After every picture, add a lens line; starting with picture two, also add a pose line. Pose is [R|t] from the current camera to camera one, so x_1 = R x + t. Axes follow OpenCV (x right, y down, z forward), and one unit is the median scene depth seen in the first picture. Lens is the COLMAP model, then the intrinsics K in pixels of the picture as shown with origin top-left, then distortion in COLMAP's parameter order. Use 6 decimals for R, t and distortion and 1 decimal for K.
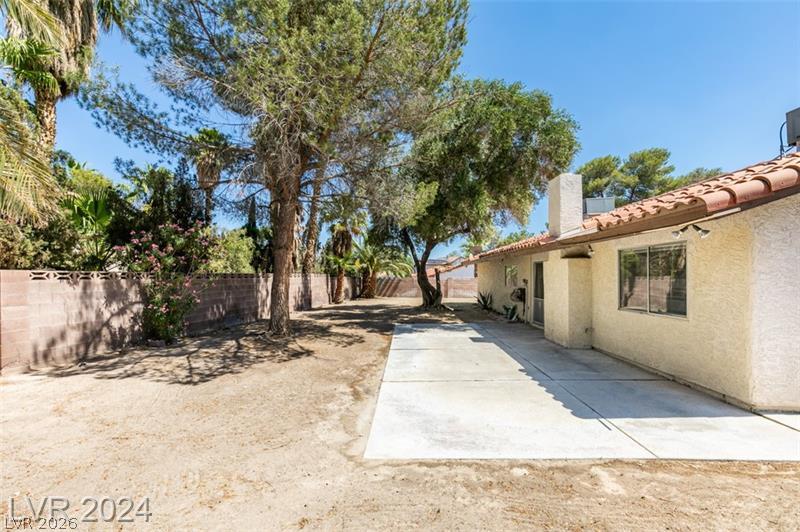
lens RADIAL K [[362.2, 0, 398.8], [0, 362.2, 269.8], [0, 0, 1]] dist [0.015241, 0.000530]
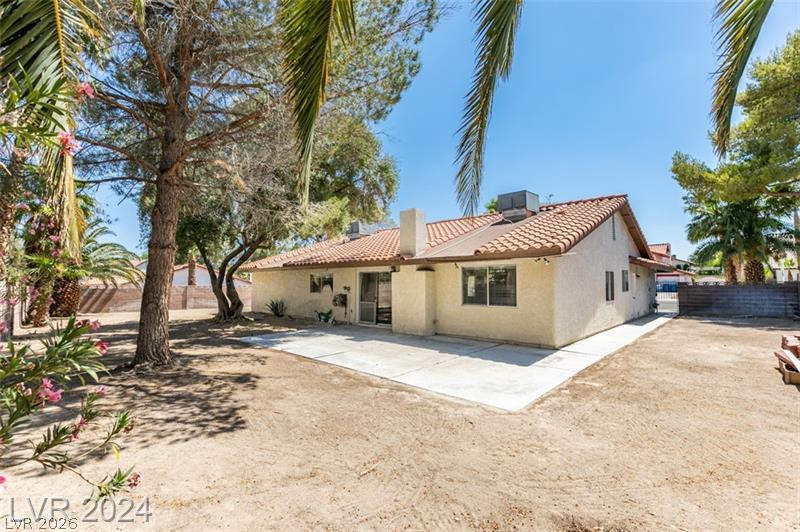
lens RADIAL K [[362.2, 0, 399.1], [0, 362.2, 269.4], [0, 0, 1]] dist [0.015241, 0.000530]
pose [[0.655864, 0.026254, 0.754423, -0.717781], [-0.010565, 0.999616, -0.025602, -0.001077], [-0.754806, 0.008821, 0.655889, 0.191023]]
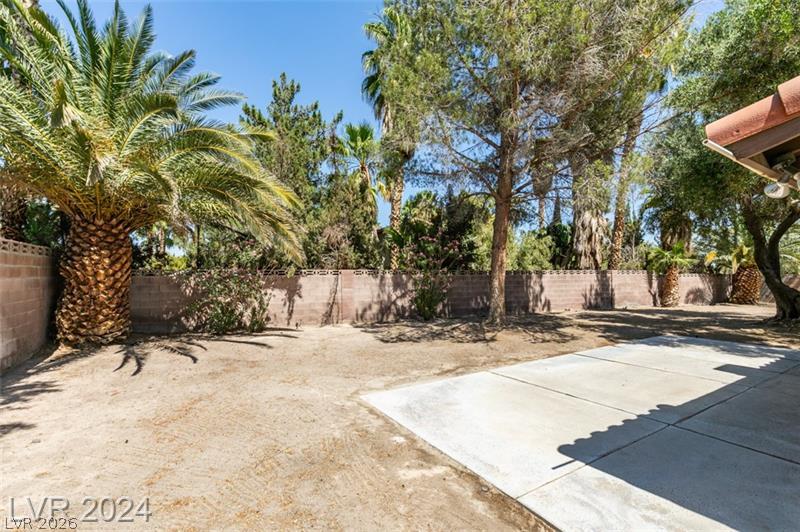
lens RADIAL K [[362.2, 0, 403.4], [0, 362.2, 269.9], [0, 0, 1]] dist [0.015241, 0.000530]
pose [[0.550475, -0.009414, -0.834798, 0.583281], [0.015847, 0.999874, -0.000826, 0.007010], [0.834701, -0.012774, 0.550555, 0.173734]]
